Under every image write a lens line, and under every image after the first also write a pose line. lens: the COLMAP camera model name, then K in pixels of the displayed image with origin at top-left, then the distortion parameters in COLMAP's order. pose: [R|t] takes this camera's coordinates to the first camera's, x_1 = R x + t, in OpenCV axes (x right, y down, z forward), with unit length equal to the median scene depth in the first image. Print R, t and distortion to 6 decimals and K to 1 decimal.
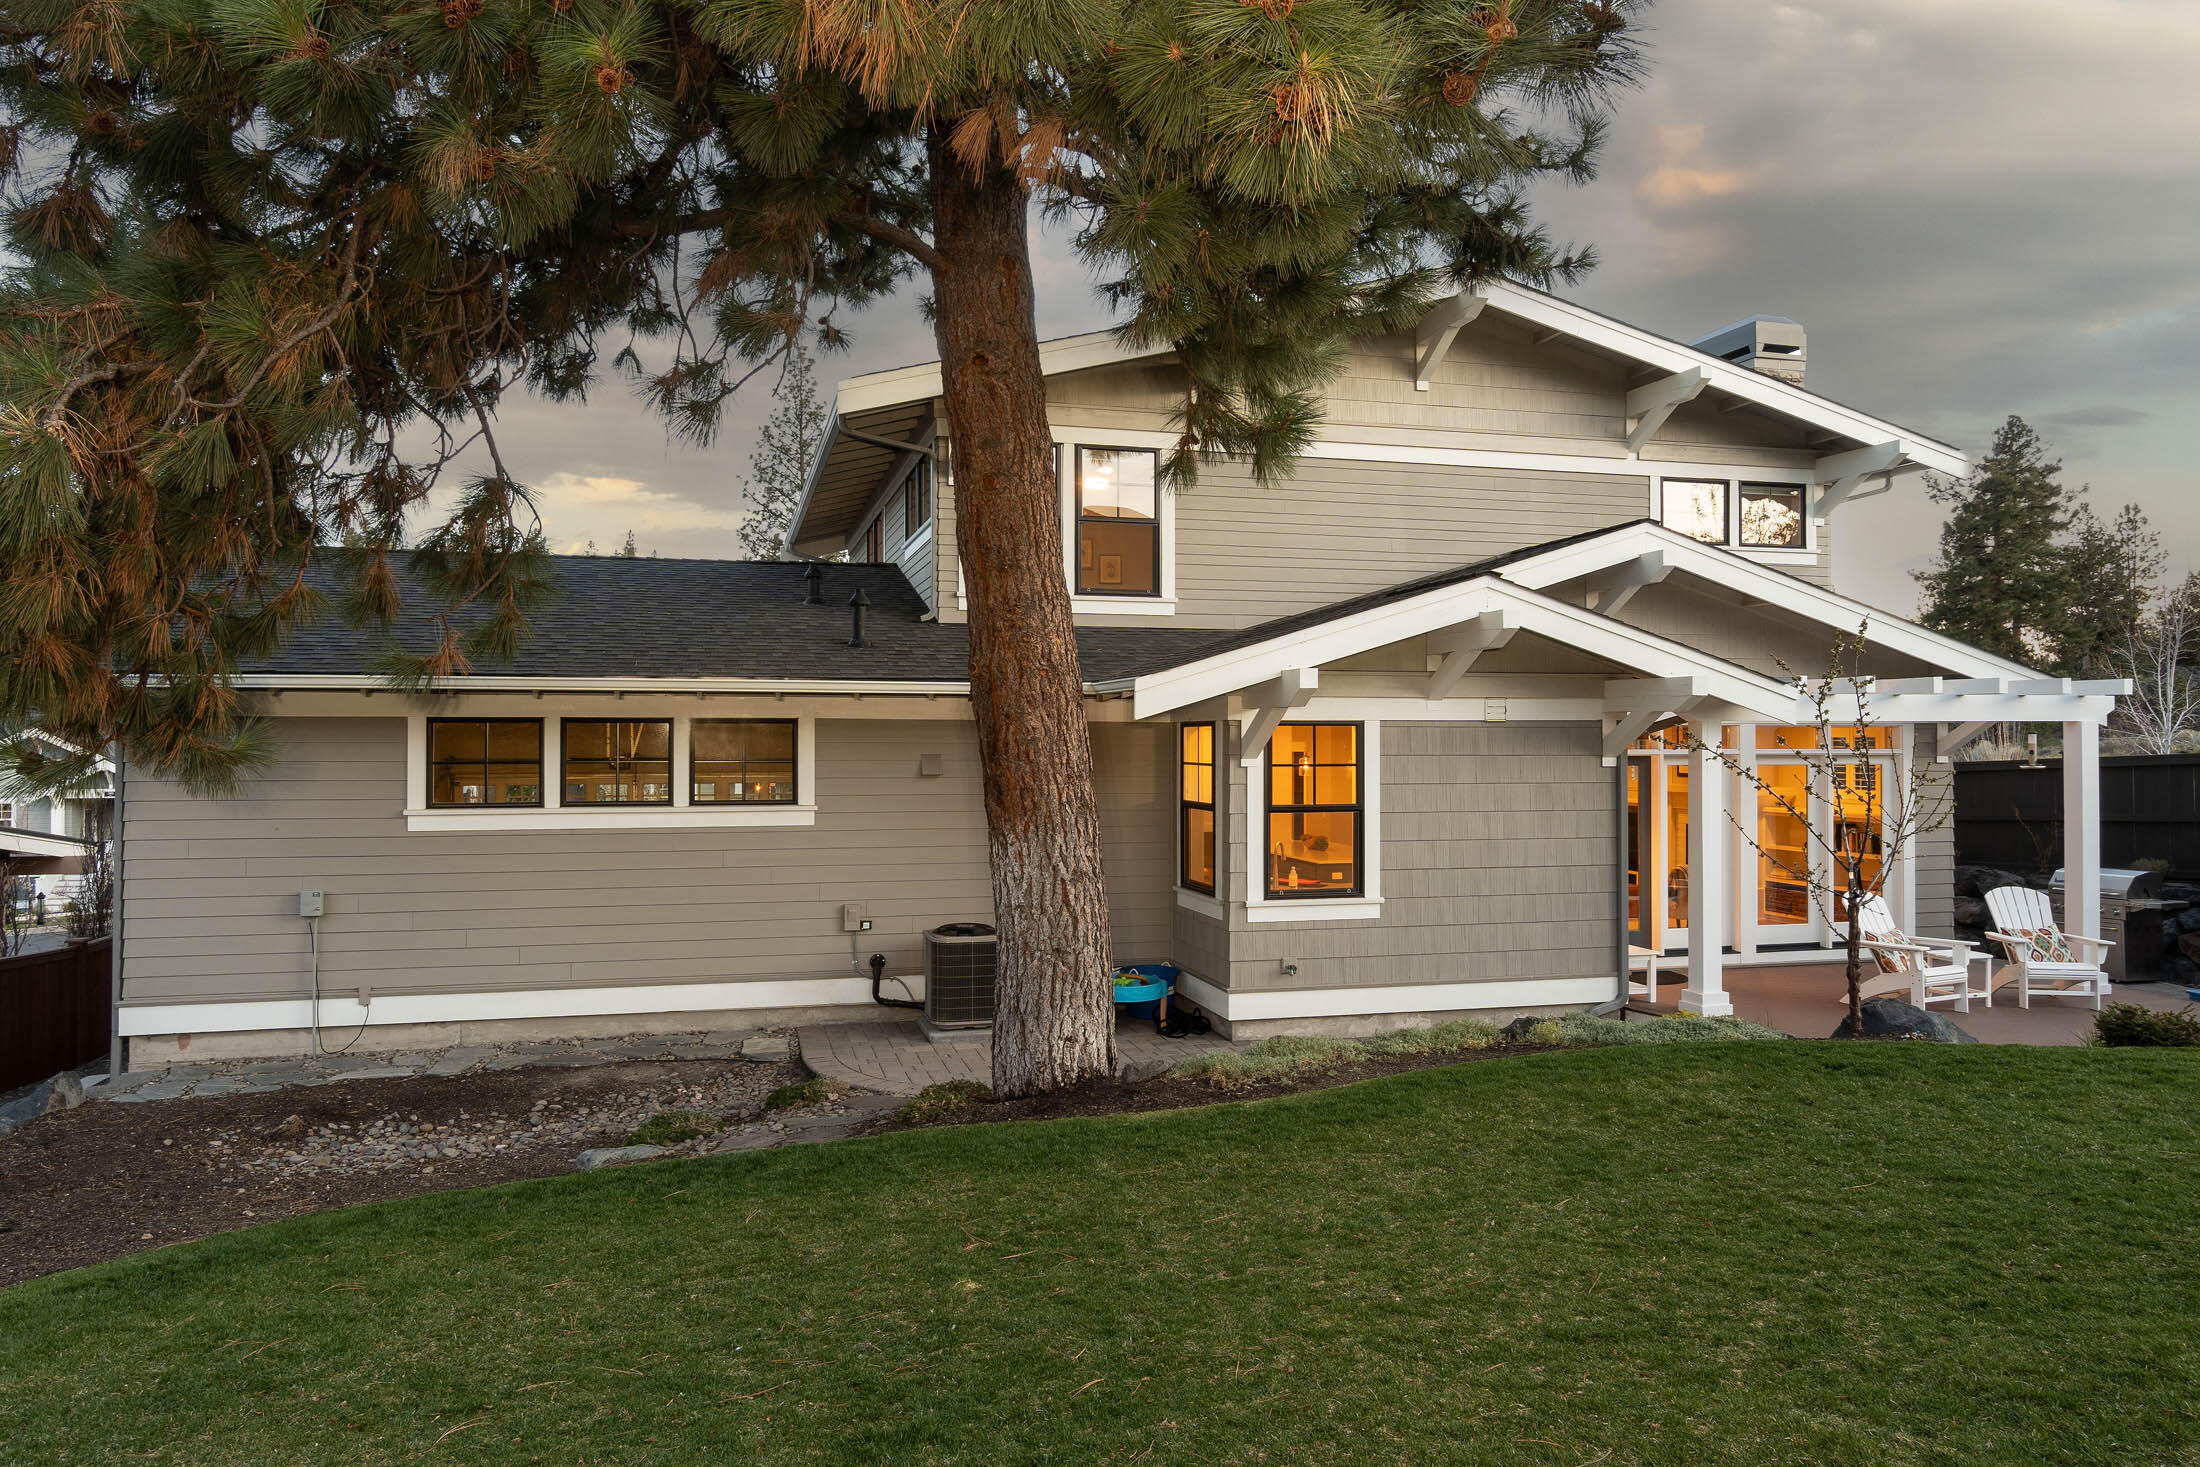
lens RADIAL K [[1185.8, 0, 1308.6], [0, 1185.8, 728.4], [0, 0, 1]] dist [-0.006148, -0.000962]
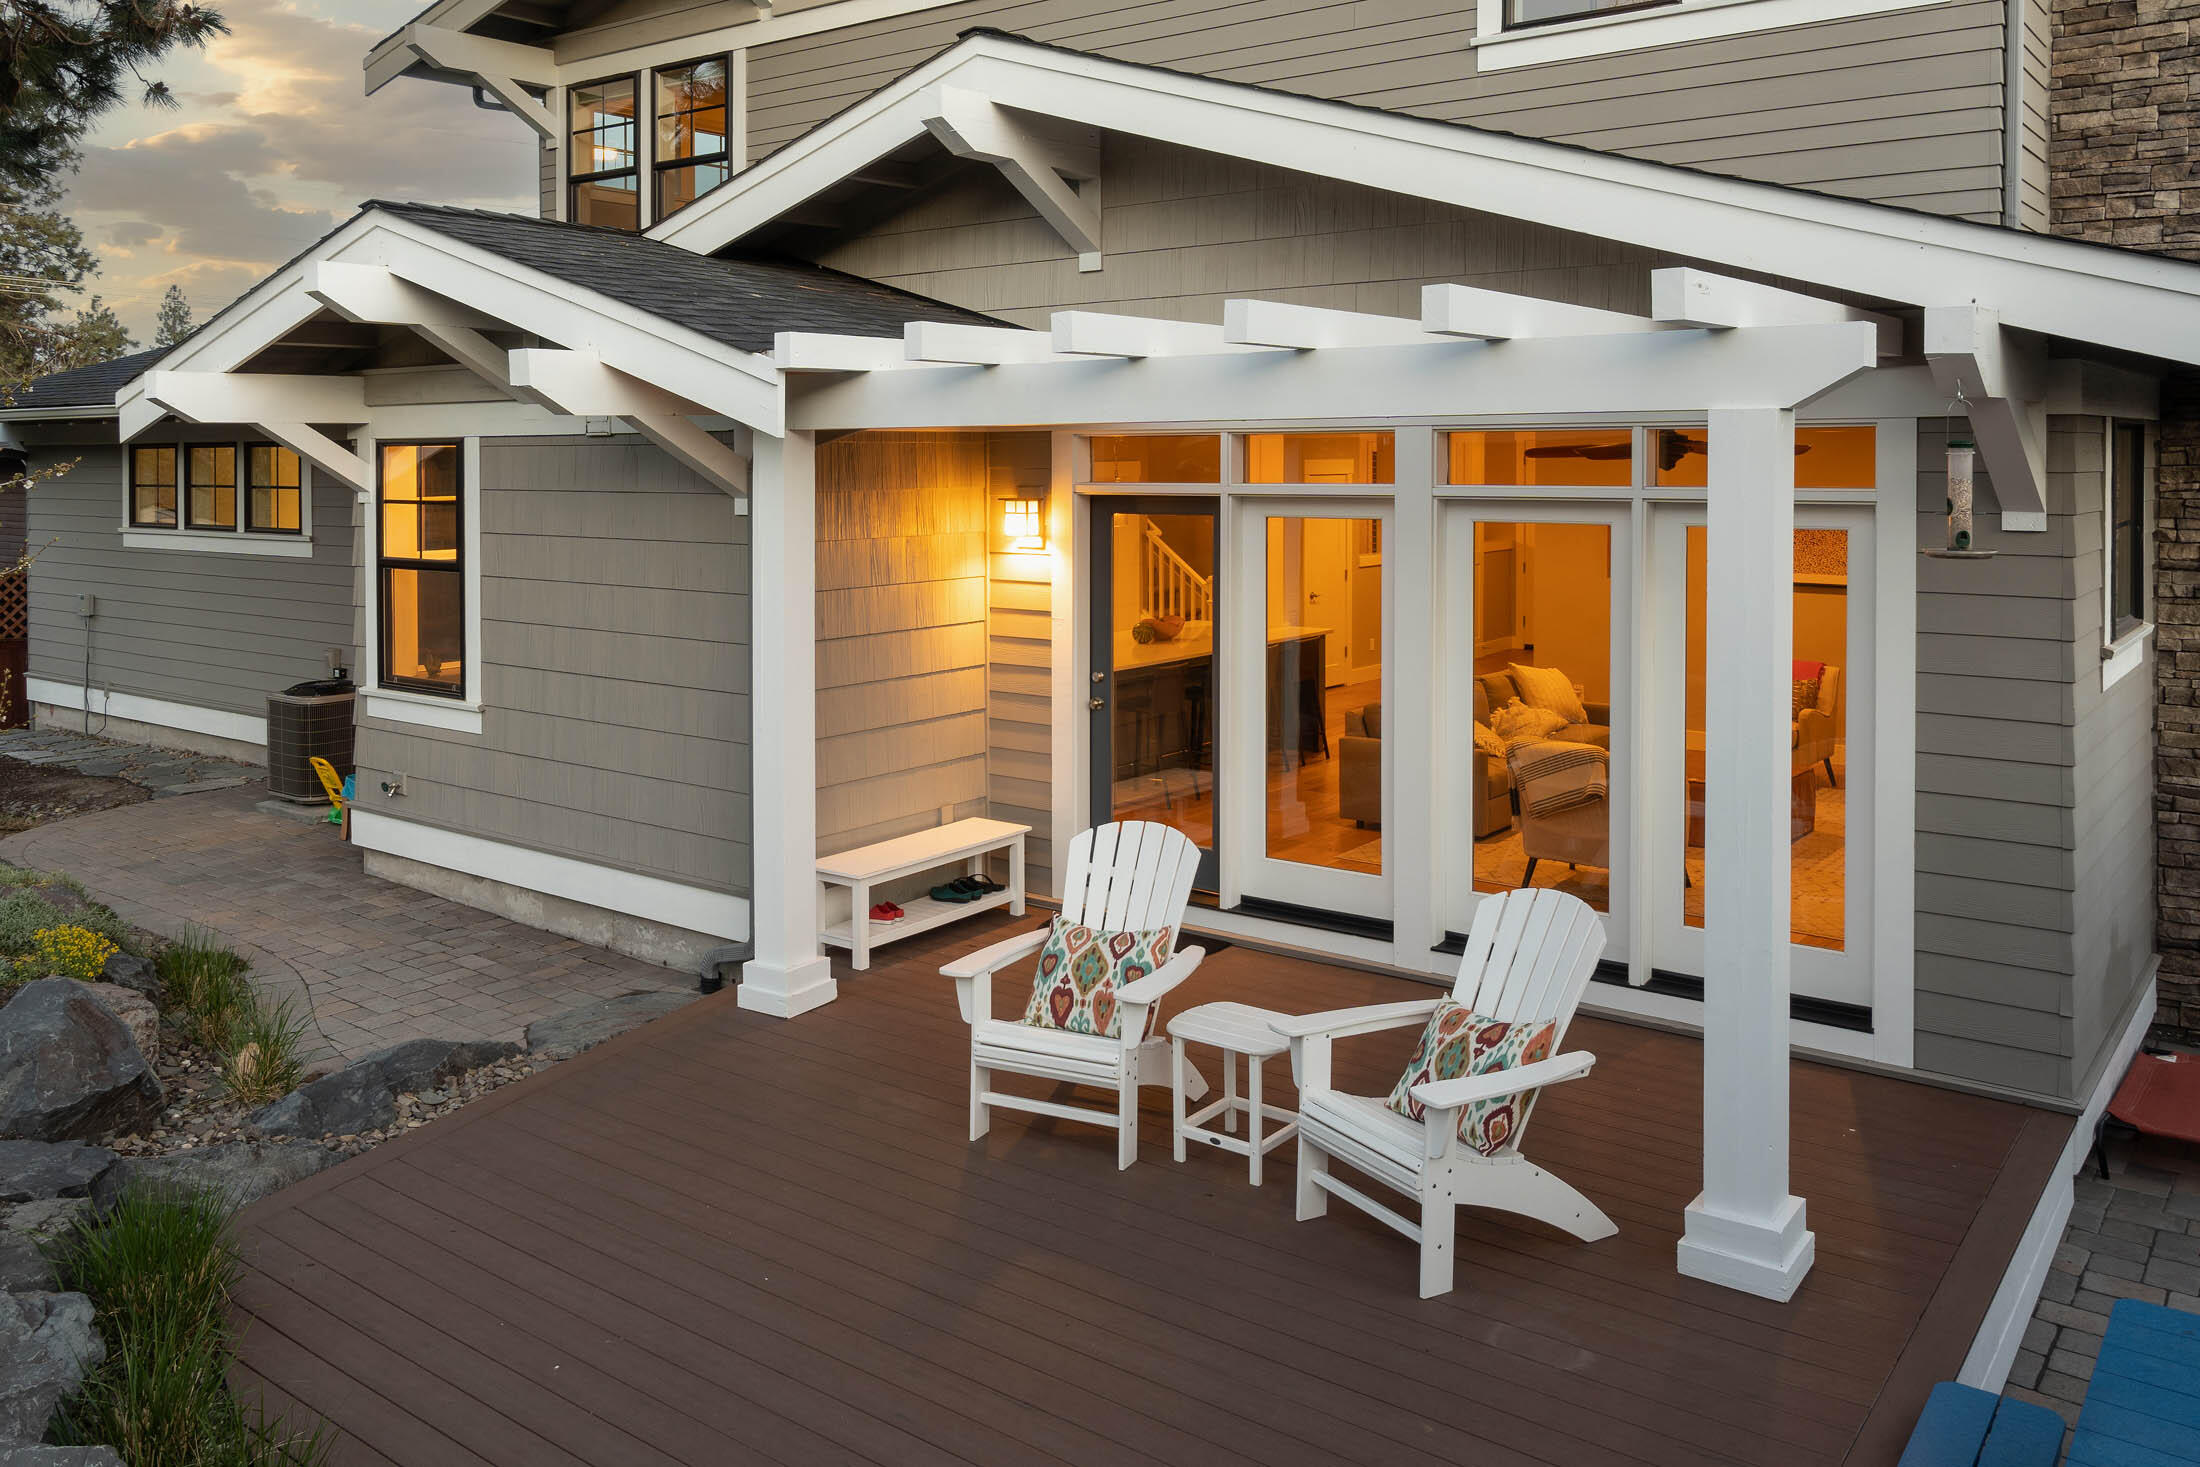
lens RADIAL K [[1699.8, 0, 1088.9], [0, 1699.8, 501.6], [0, 0, 1]] dist [0.003918, 0.006589]
pose [[0.638642, 0.017393, -0.769307, 1.010159], [0.001216, 0.999720, 0.023611, 0.007887], [0.769503, -0.016015, 0.638442, 0.658951]]
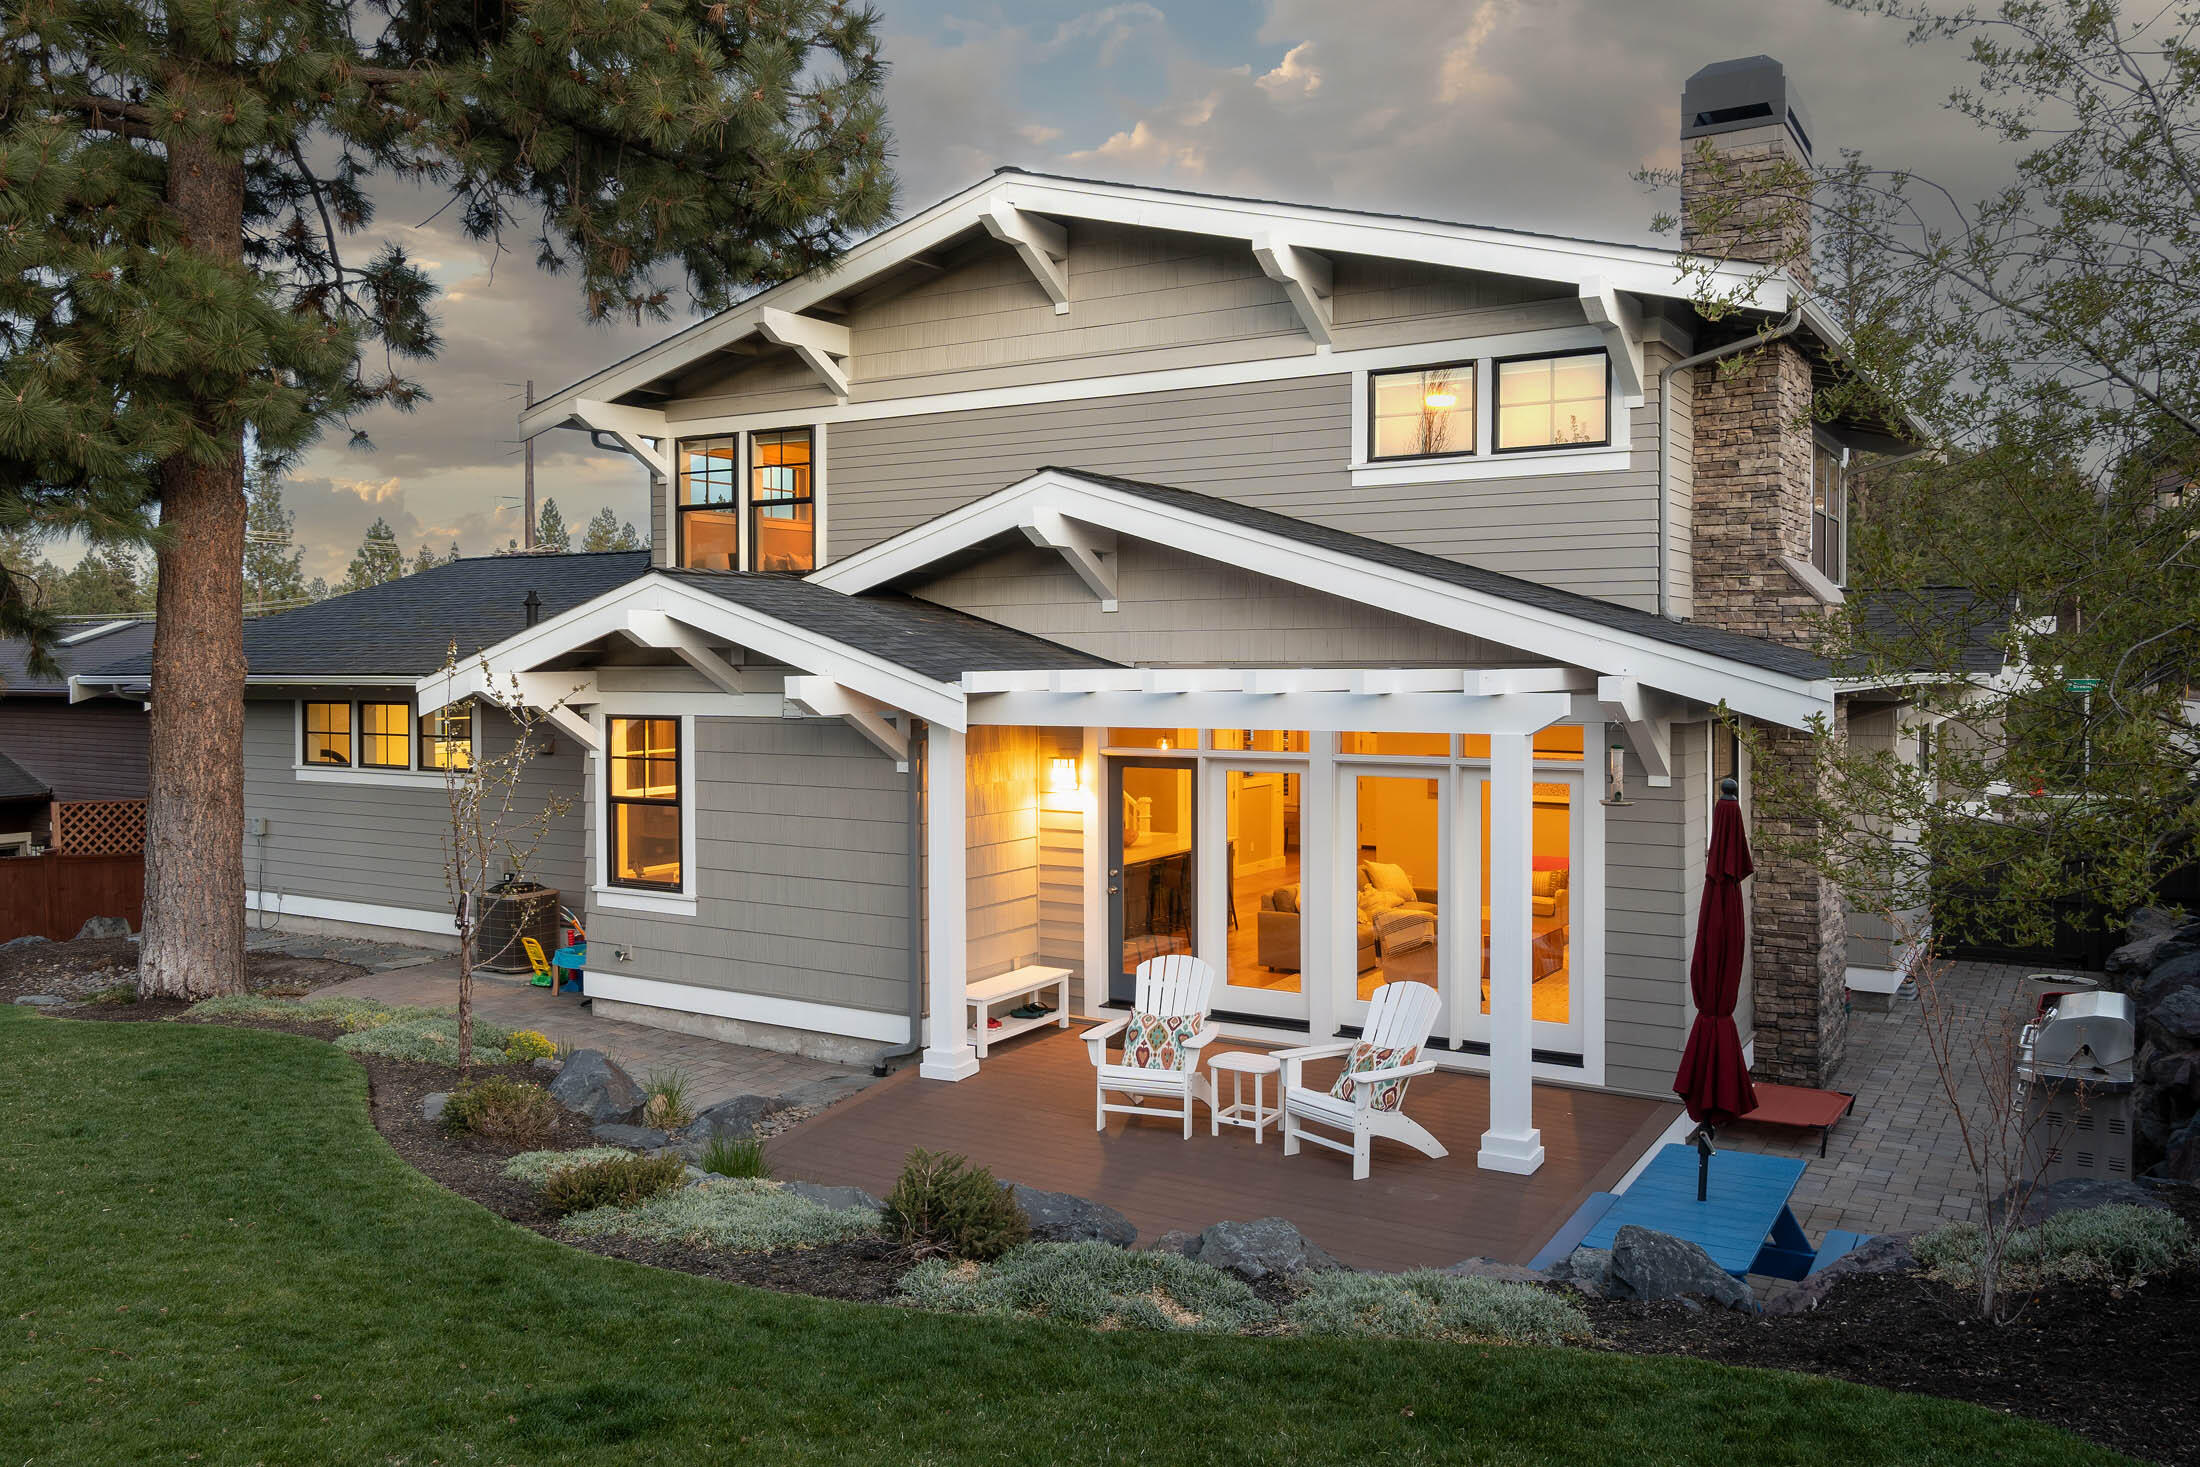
lens RADIAL K [[1641.1, 0, 1103.3], [0, 1641.1, 662.1], [0, 0, 1]] dist [0.005495, 0.002707]
pose [[0.719274, -0.000876, -0.694726, 1.255174], [-0.001635, 0.999994, -0.002953, -0.047711], [0.694724, 0.003260, 0.719269, 0.254557]]
